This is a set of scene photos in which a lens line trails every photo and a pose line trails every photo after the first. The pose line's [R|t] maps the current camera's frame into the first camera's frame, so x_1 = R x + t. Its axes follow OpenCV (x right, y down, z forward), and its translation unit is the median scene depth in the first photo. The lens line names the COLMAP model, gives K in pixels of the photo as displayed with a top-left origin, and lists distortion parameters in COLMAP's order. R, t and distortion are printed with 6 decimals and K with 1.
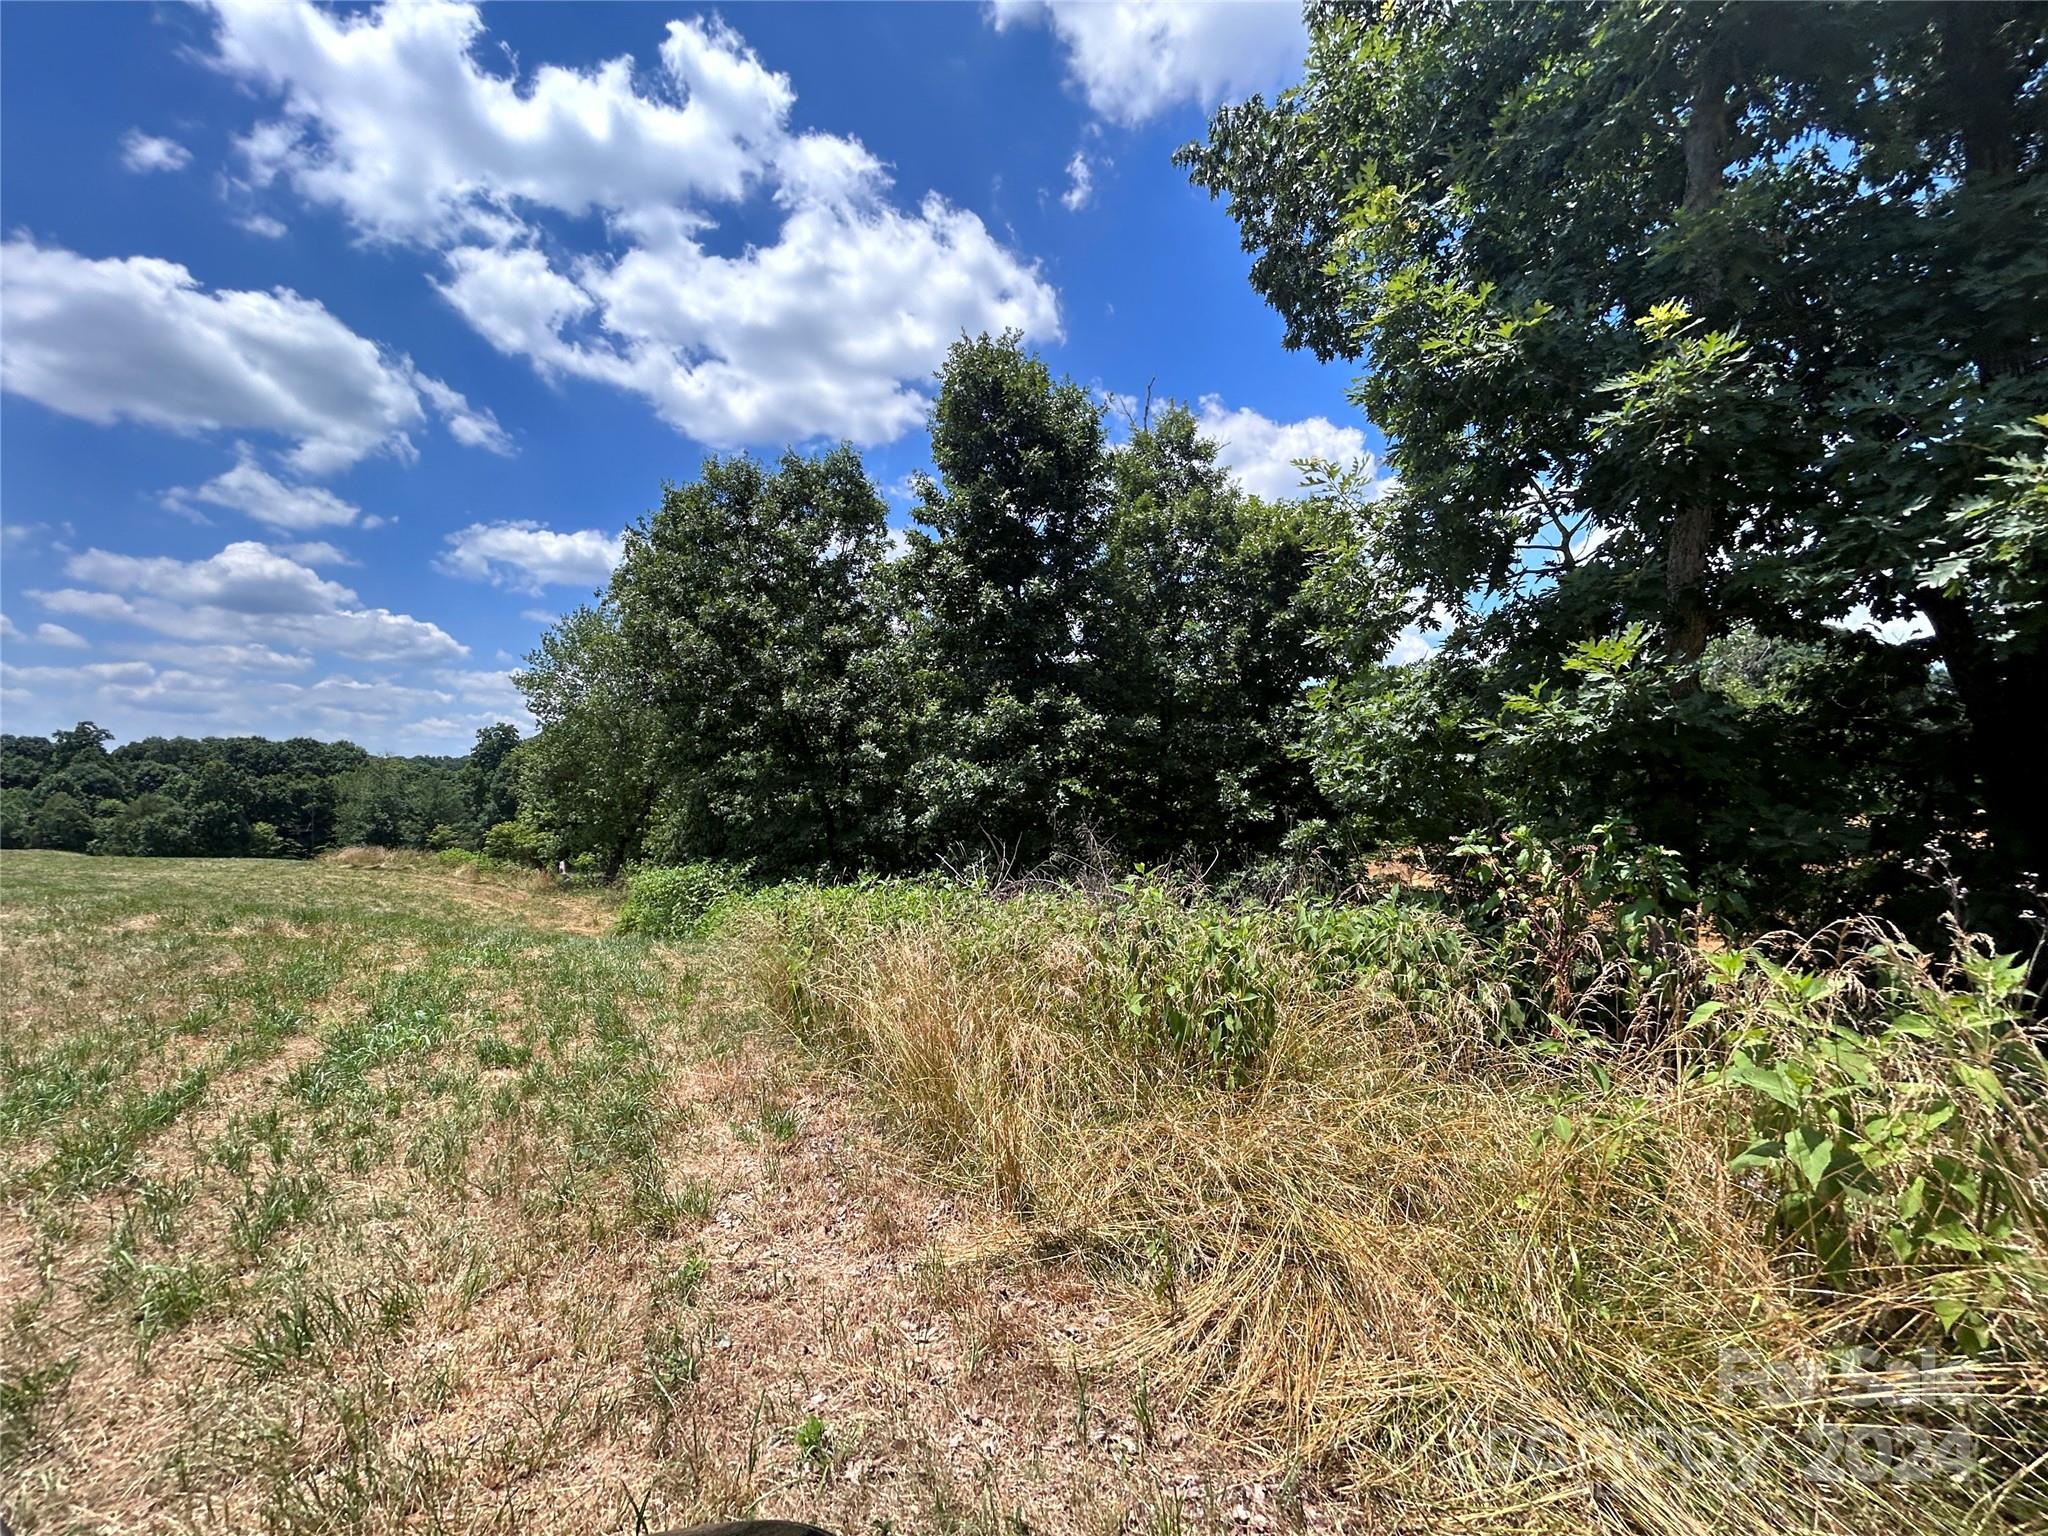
lens RADIAL K [[824.5, 0, 1026.3], [0, 824.5, 773.5], [0, 0, 1]] dist [0.000059, 0.000035]
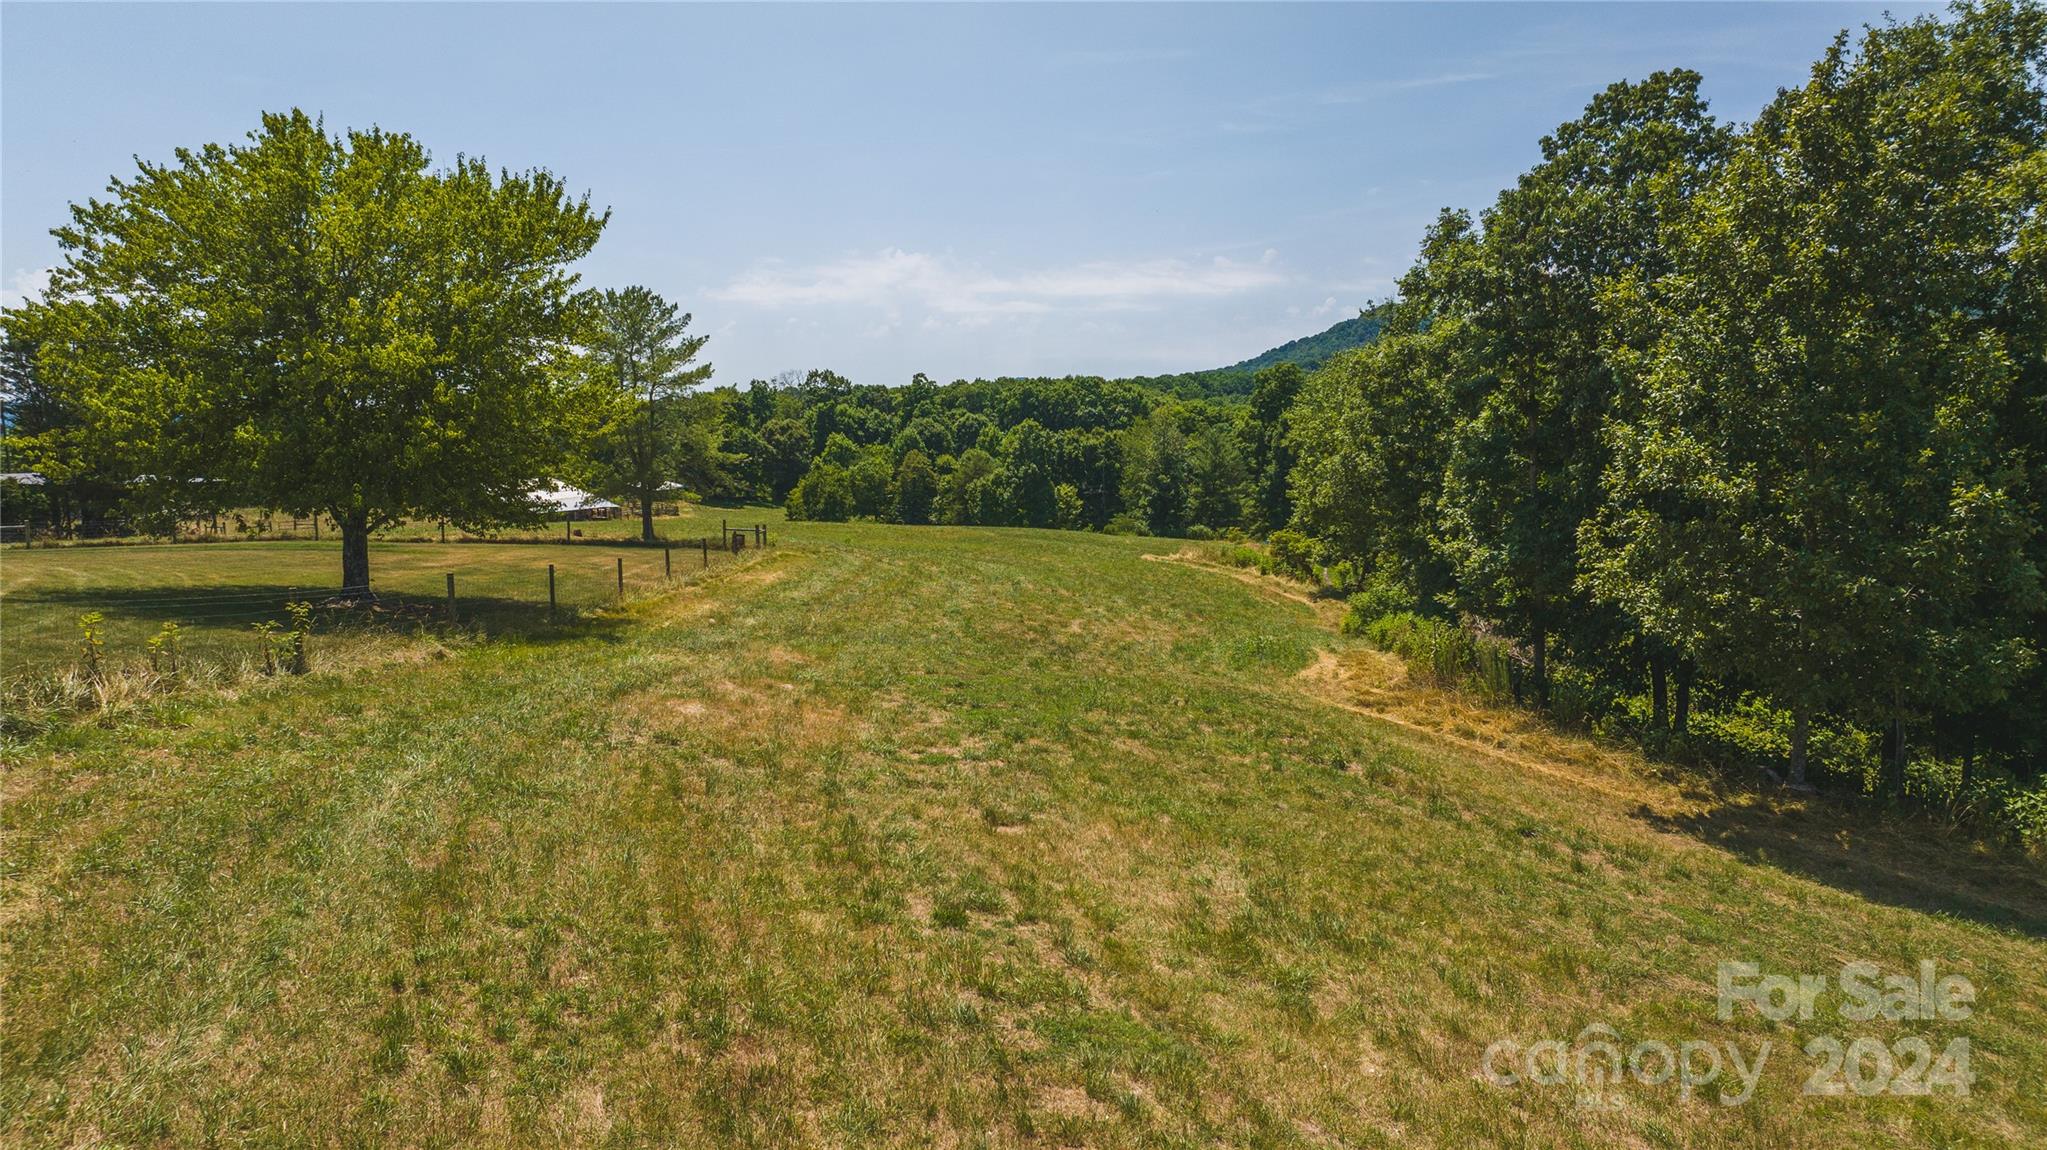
lens RADIAL K [[1468.8, 0, 1023.5], [0, 1468.8, 575.0], [0, 0, 1]] dist [-0.000439, -0.000027]
pose [[0.738767, 0.062107, -0.671093, 0.113718], [0.035411, 0.990792, 0.130677, -0.037937], [0.673030, -0.120304, 0.729766, -0.176091]]
